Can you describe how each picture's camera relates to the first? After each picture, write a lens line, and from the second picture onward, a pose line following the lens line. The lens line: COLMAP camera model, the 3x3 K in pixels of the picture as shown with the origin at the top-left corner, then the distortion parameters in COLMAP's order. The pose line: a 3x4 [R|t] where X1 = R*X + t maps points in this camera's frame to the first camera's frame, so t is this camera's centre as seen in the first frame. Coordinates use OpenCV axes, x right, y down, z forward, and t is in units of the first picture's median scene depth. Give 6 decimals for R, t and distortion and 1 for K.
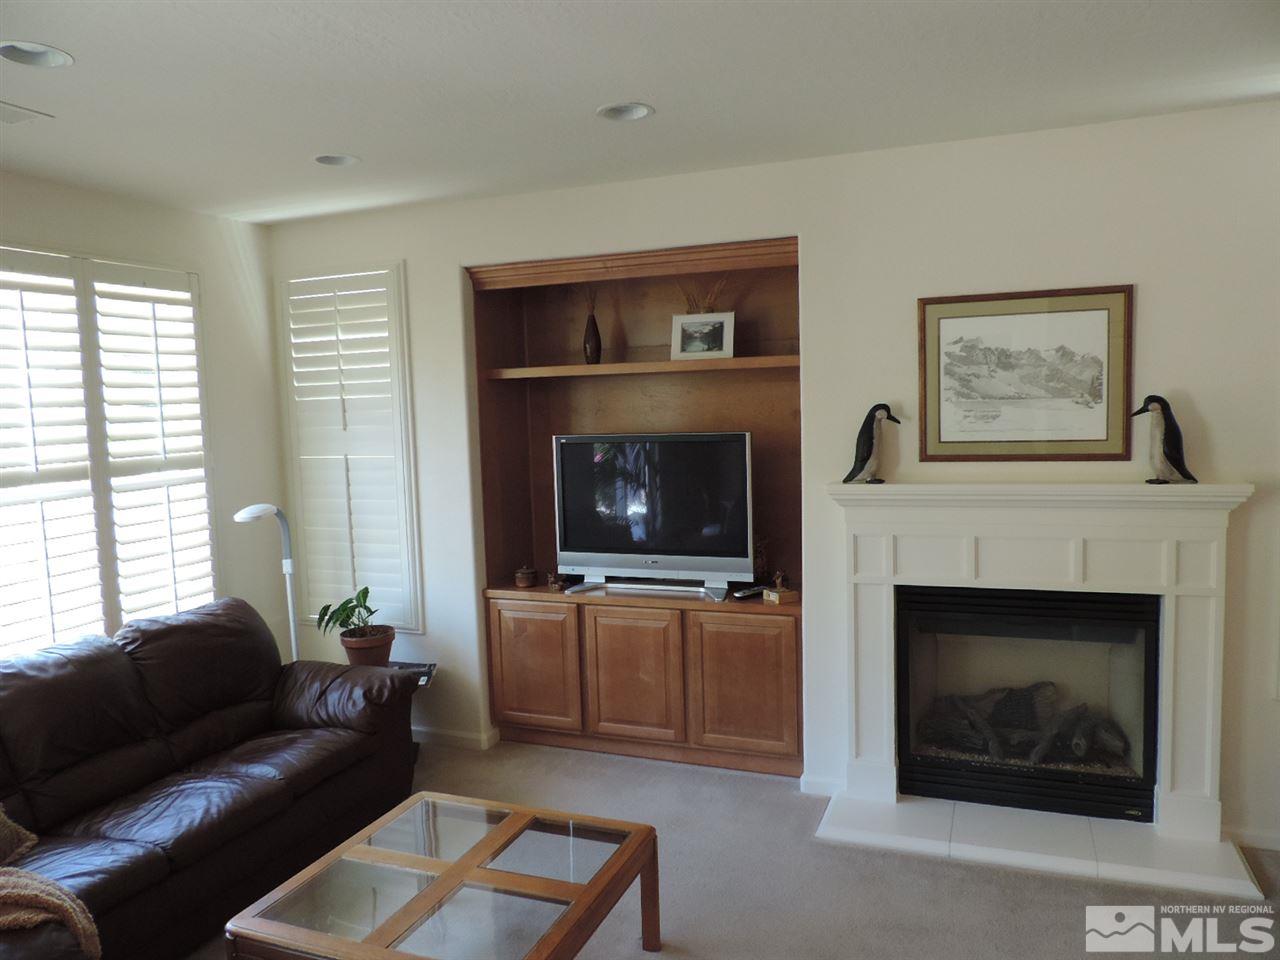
lens RADIAL K [[904.2, 0, 632.9], [0, 904.2, 479.3], [0, 0, 1]] dist [-0.025258, 0.004065]
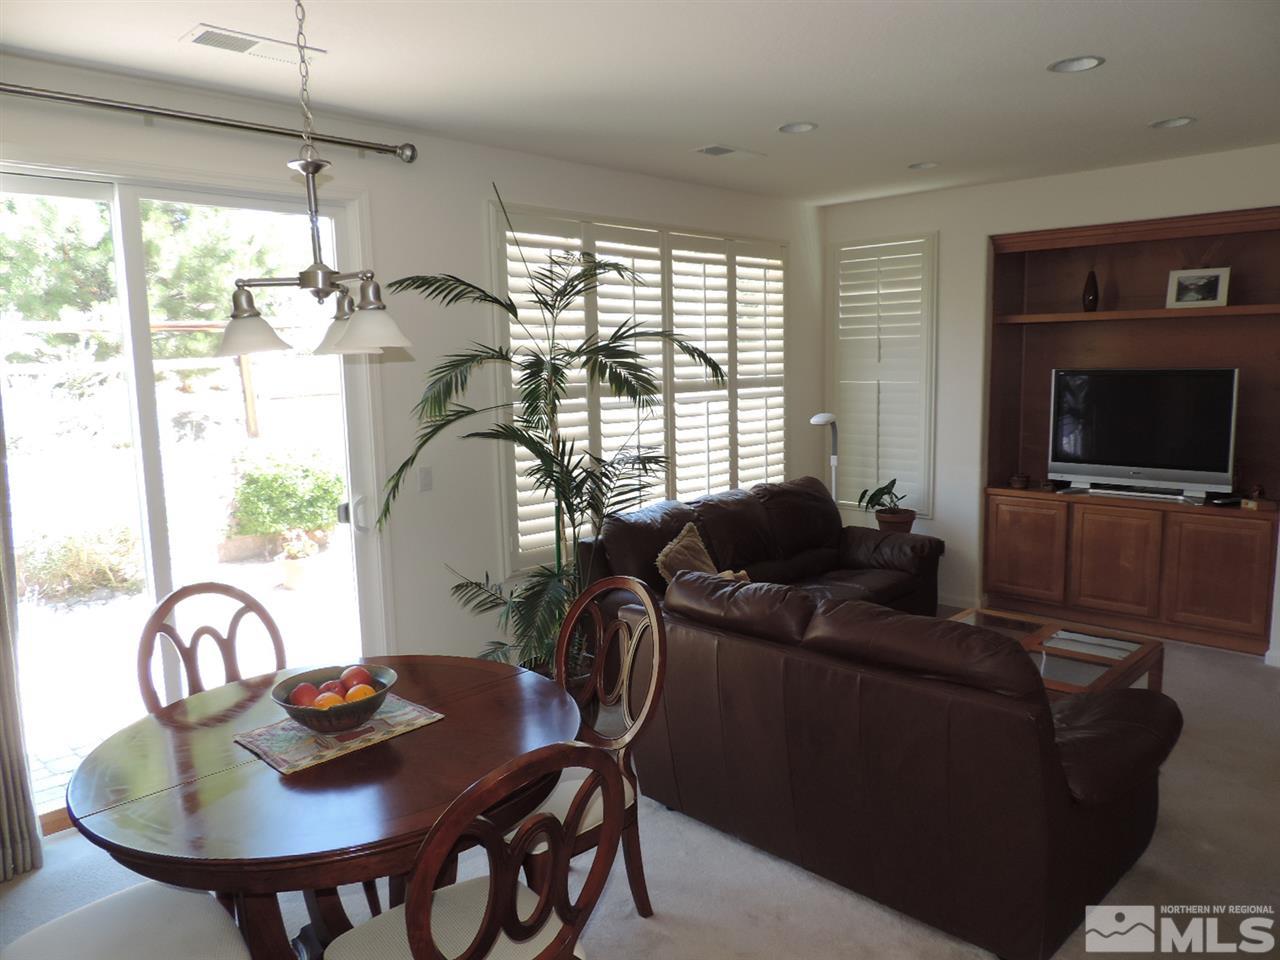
lens RADIAL K [[904.2, 0, 636.9], [0, 904.2, 476.6], [0, 0, 1]] dist [-0.025258, 0.004065]
pose [[0.924808, 0.063105, -0.375163, -0.152753], [-0.043549, 0.997225, 0.060387, 0.053599], [0.377932, -0.039509, 0.924990, -0.402054]]
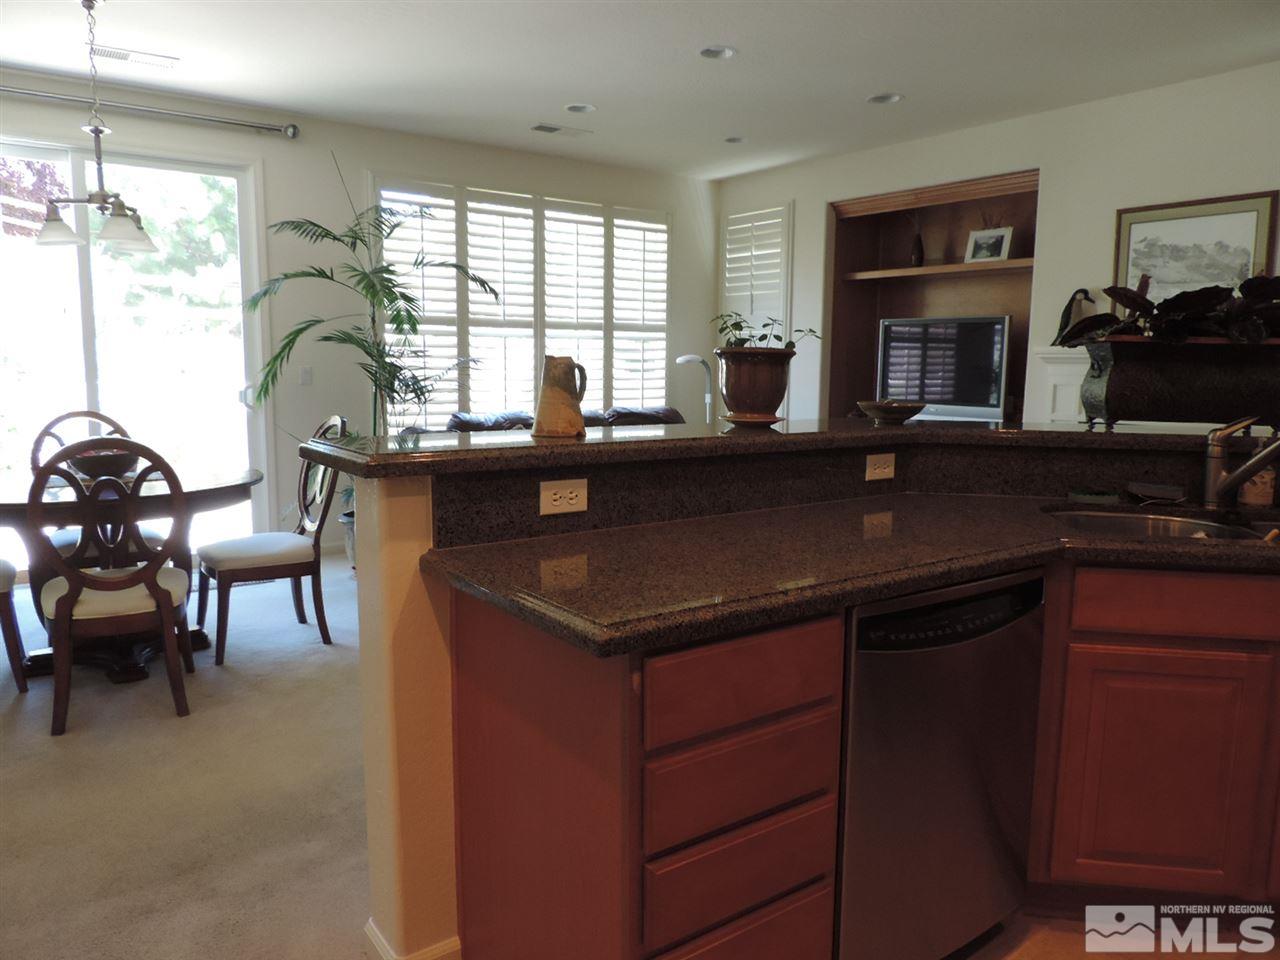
lens RADIAL K [[904.2, 0, 640.9], [0, 904.2, 473.8], [0, 0, 1]] dist [-0.025258, 0.004065]
pose [[0.843151, 0.110290, -0.526244, 0.391206], [-0.087161, 0.993827, 0.068636, 0.136924], [0.530565, -0.012003, 0.847559, -0.438647]]
